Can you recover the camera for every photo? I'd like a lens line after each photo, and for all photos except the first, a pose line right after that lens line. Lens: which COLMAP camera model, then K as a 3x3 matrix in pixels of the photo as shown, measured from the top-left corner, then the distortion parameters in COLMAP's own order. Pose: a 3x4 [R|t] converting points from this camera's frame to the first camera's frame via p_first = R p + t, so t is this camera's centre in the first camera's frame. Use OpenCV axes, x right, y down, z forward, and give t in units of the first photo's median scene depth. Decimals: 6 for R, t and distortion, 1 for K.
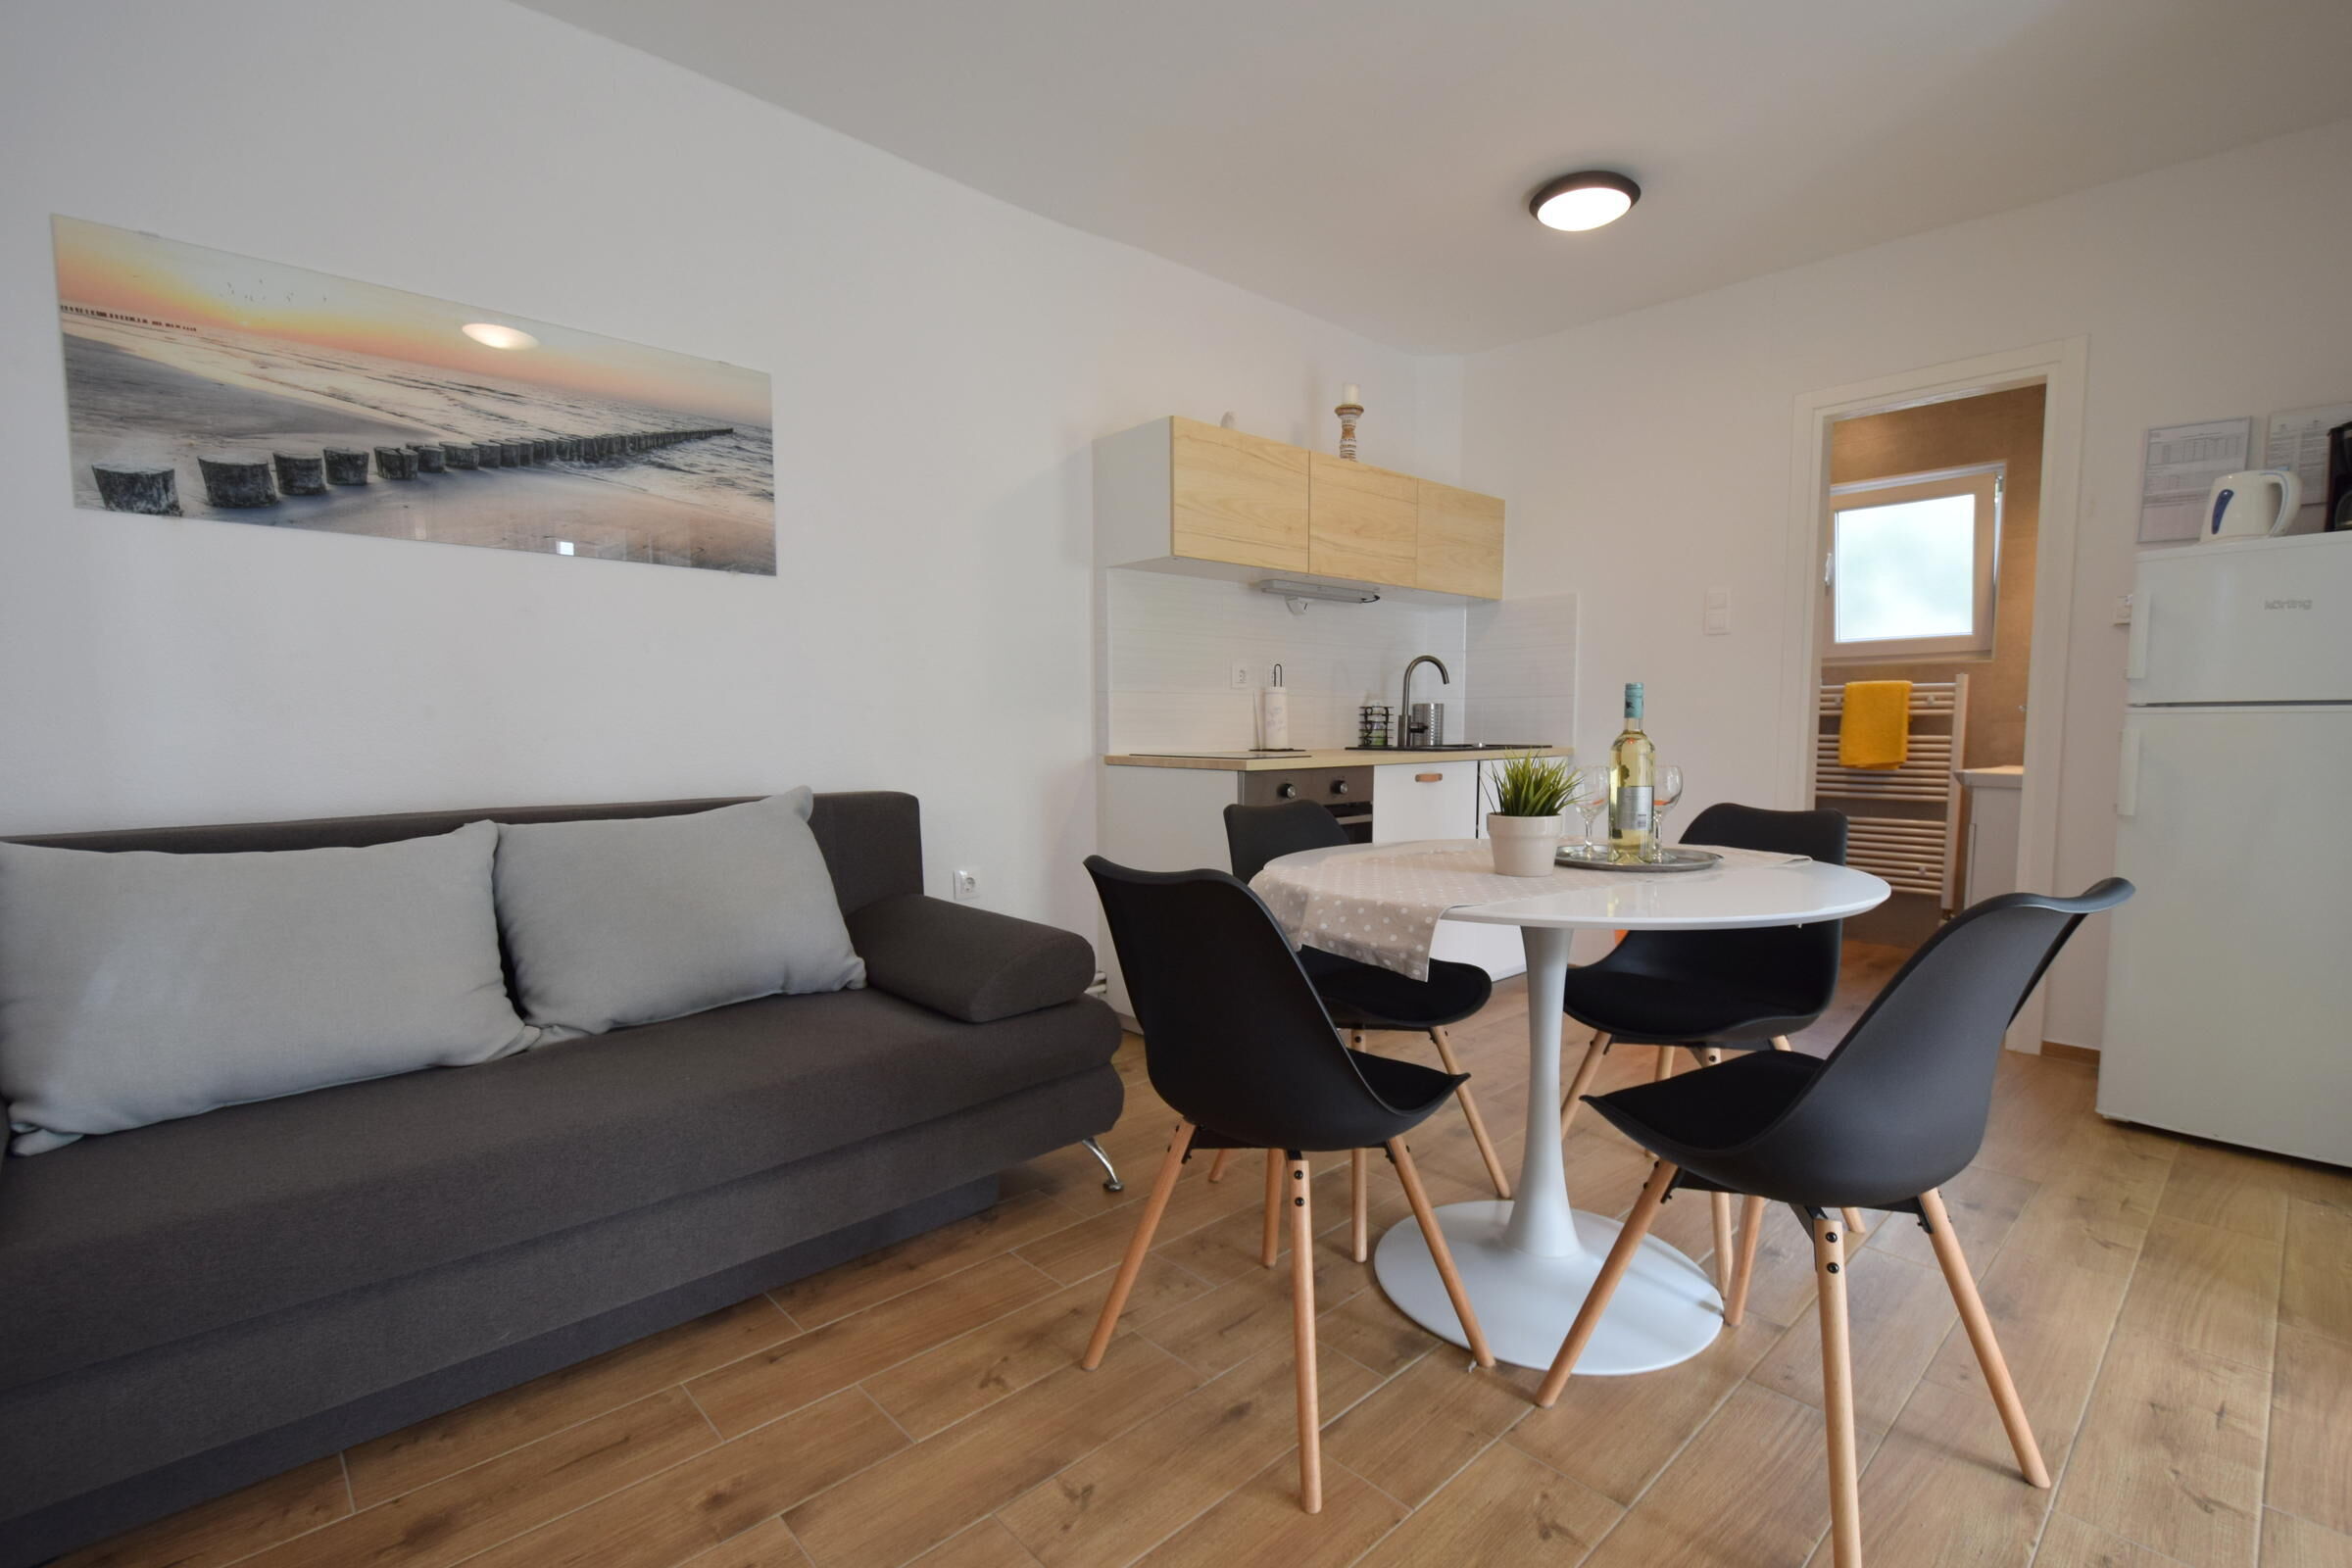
lens RADIAL K [[1052.3, 0, 1193.5], [0, 1052.3, 812.9], [0, 0, 1]] dist [0.007483, -0.006854]
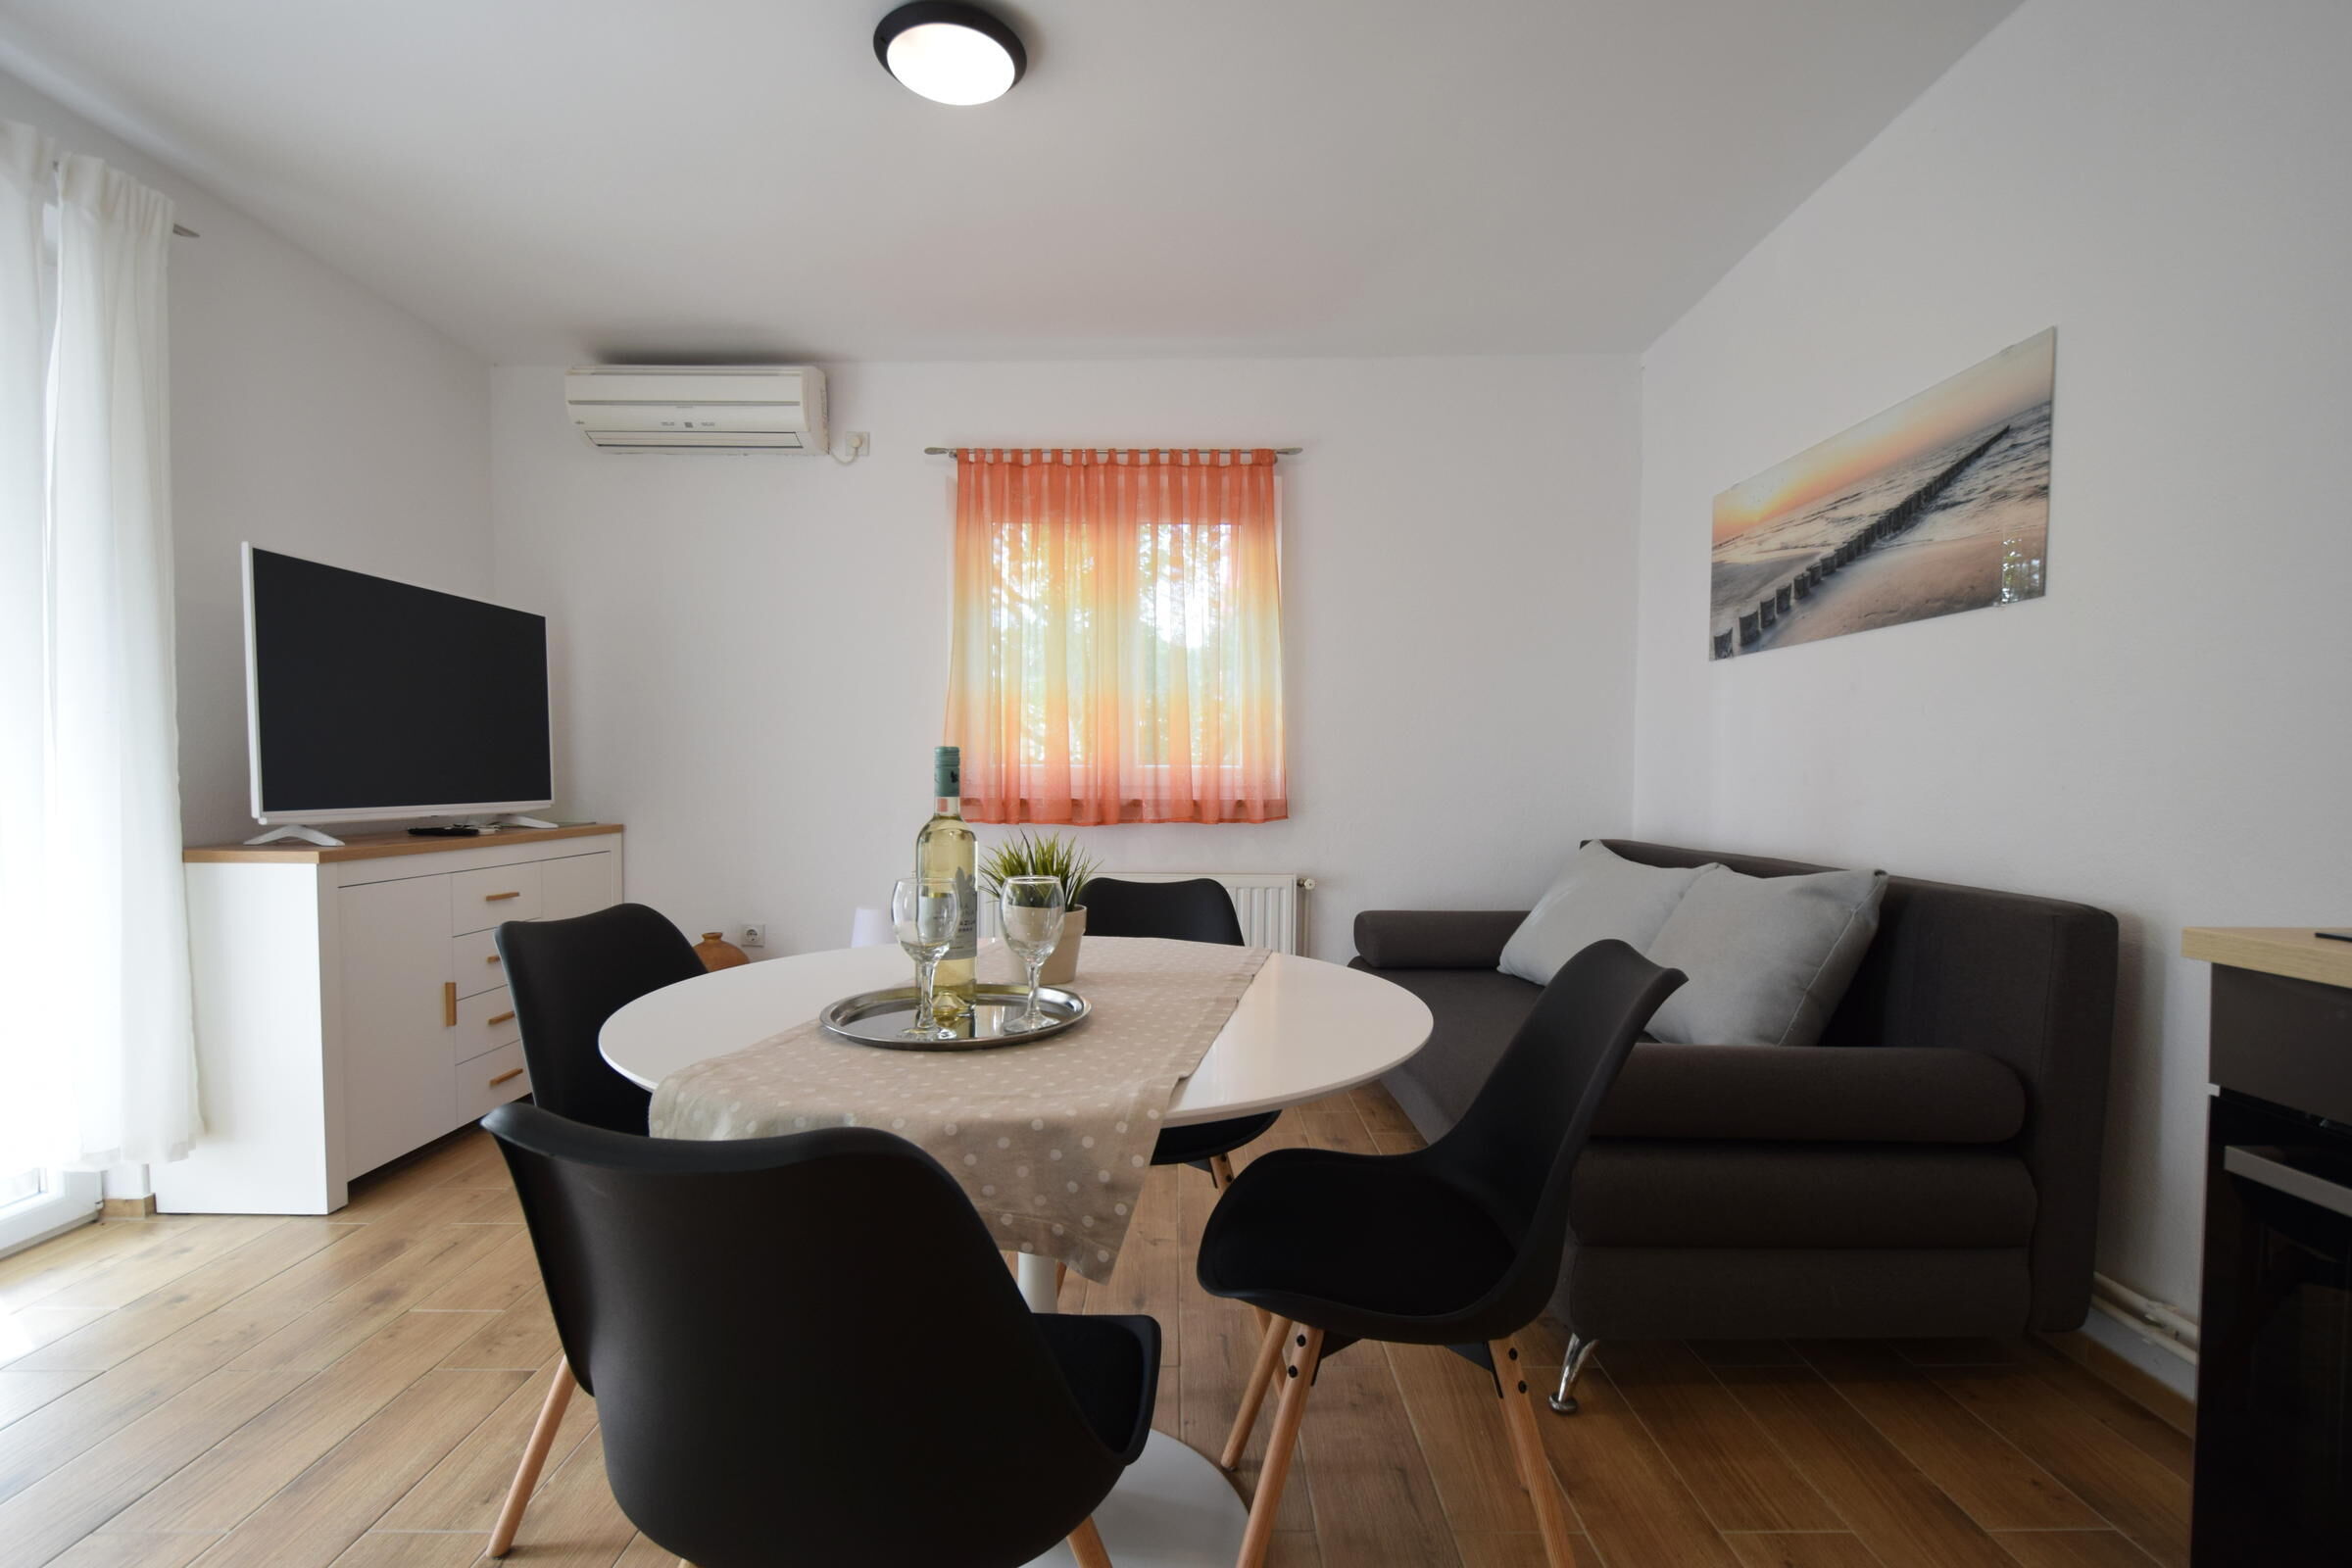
lens RADIAL K [[1052.3, 0, 1193.5], [0, 1052.3, 812.9], [0, 0, 1]] dist [0.007483, -0.006854]
pose [[-0.669447, 0.027683, -0.742343, 0.562250], [-0.066233, 0.993101, 0.096764, -0.107146], [0.739901, 0.113946, -0.662995, 1.079221]]
